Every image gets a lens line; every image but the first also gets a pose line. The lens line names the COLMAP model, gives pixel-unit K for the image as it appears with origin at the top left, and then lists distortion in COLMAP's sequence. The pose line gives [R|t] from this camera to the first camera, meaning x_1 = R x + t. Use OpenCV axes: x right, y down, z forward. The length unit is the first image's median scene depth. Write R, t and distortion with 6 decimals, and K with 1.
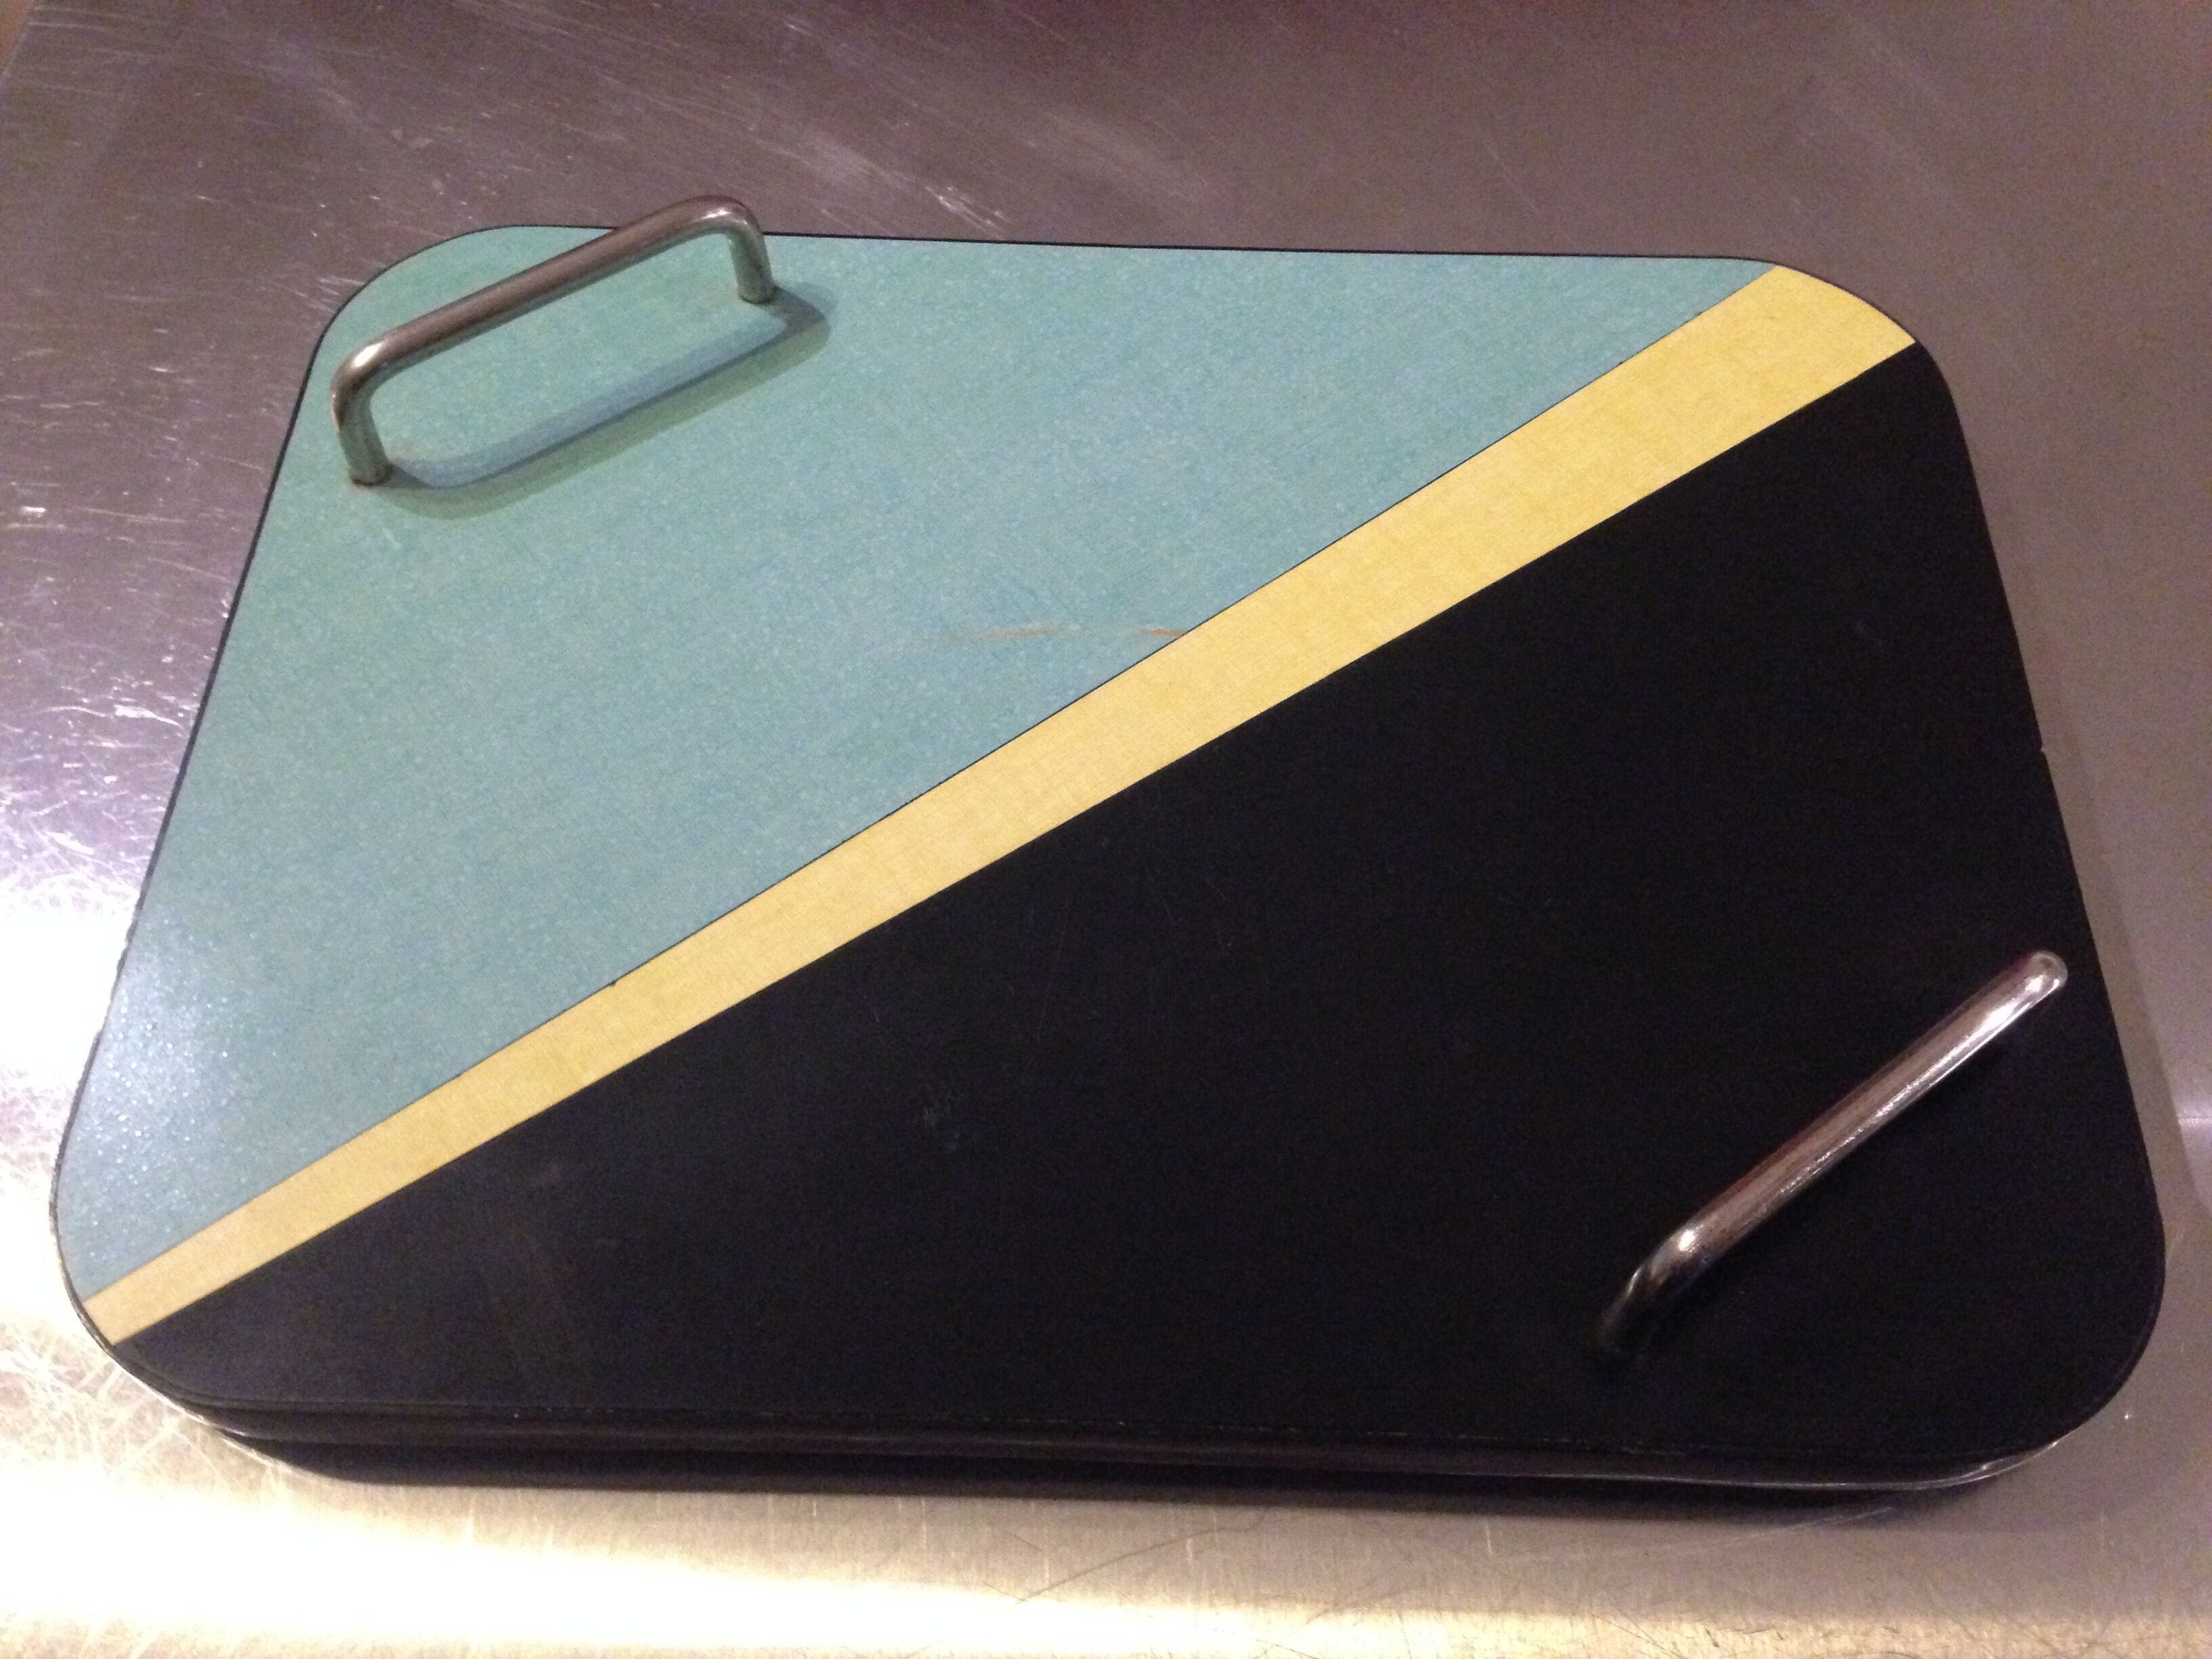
lens RADIAL K [[2019.6, 0, 1112.9], [0, 2019.6, 826.2], [0, 0, 1]] dist [0.209116, -0.334790]
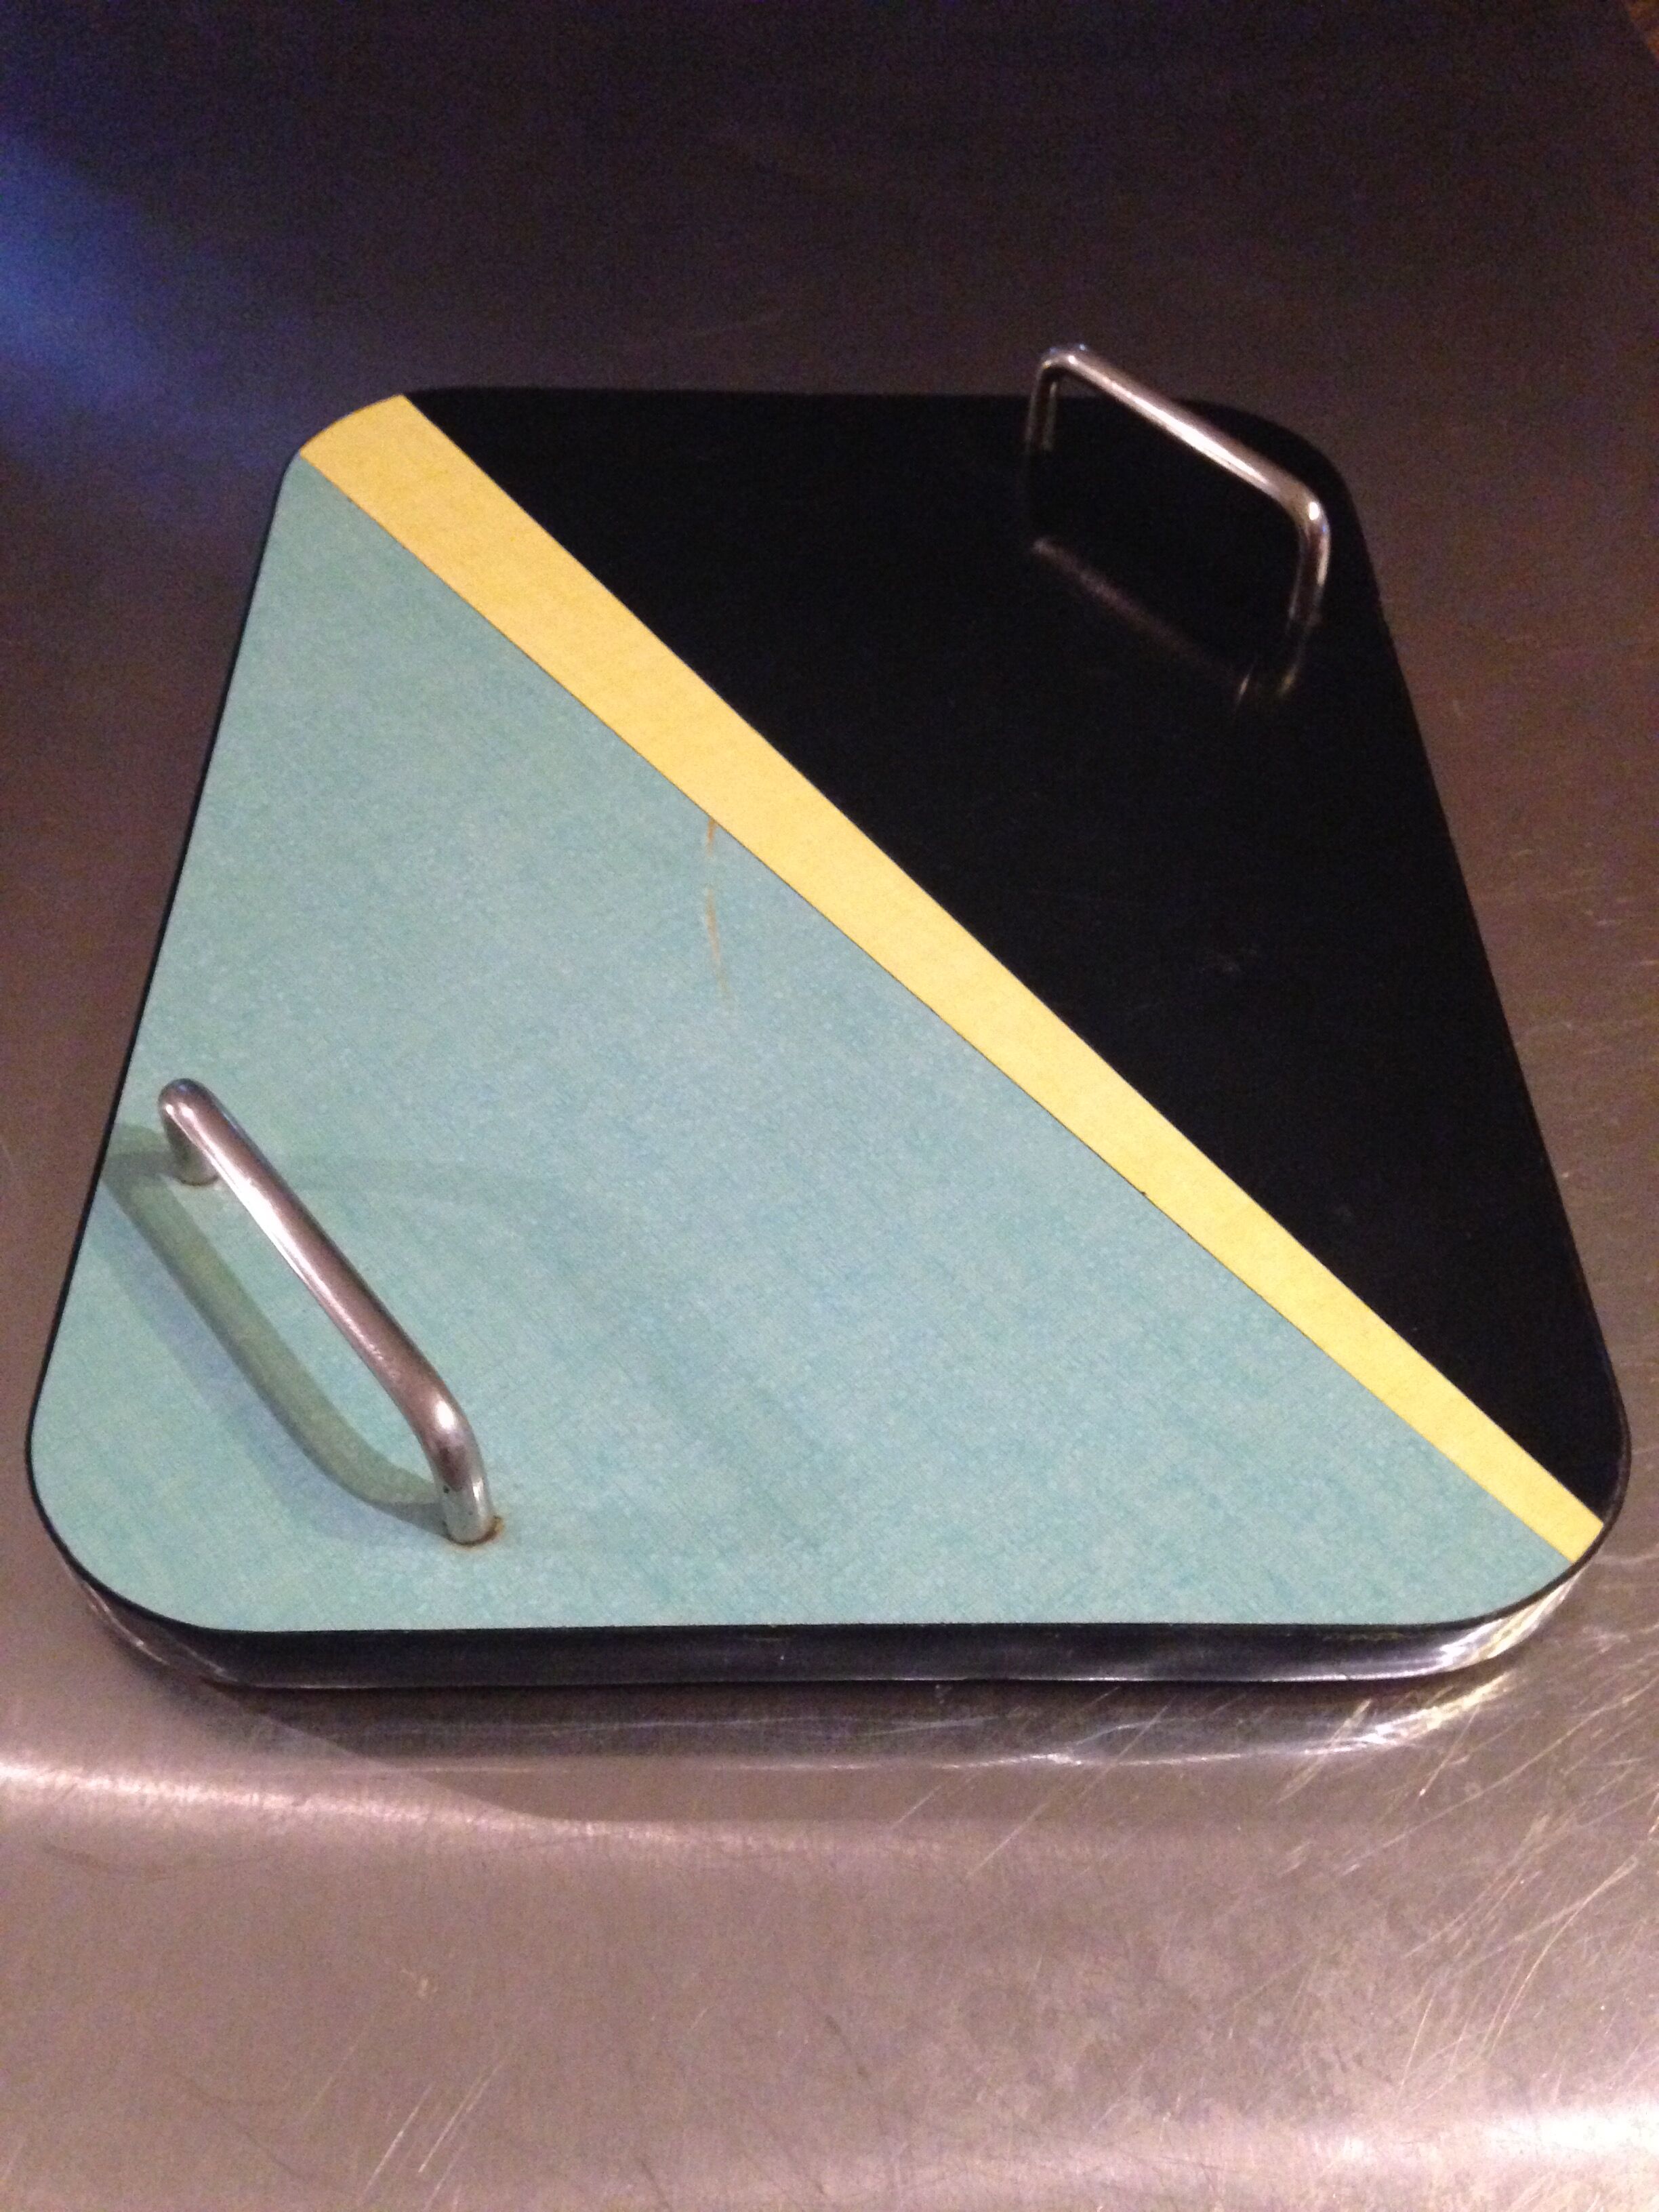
lens RADIAL K [[2019.6, 0, 836.5], [0, 2019.6, 1106.5], [0, 0, 1]] dist [0.209116, -0.334790]
pose [[-0.040006, -0.779899, 0.624625, -0.782375], [0.835997, 0.316264, 0.448426, -0.489350], [-0.547274, 0.540124, 0.639341, 0.369015]]
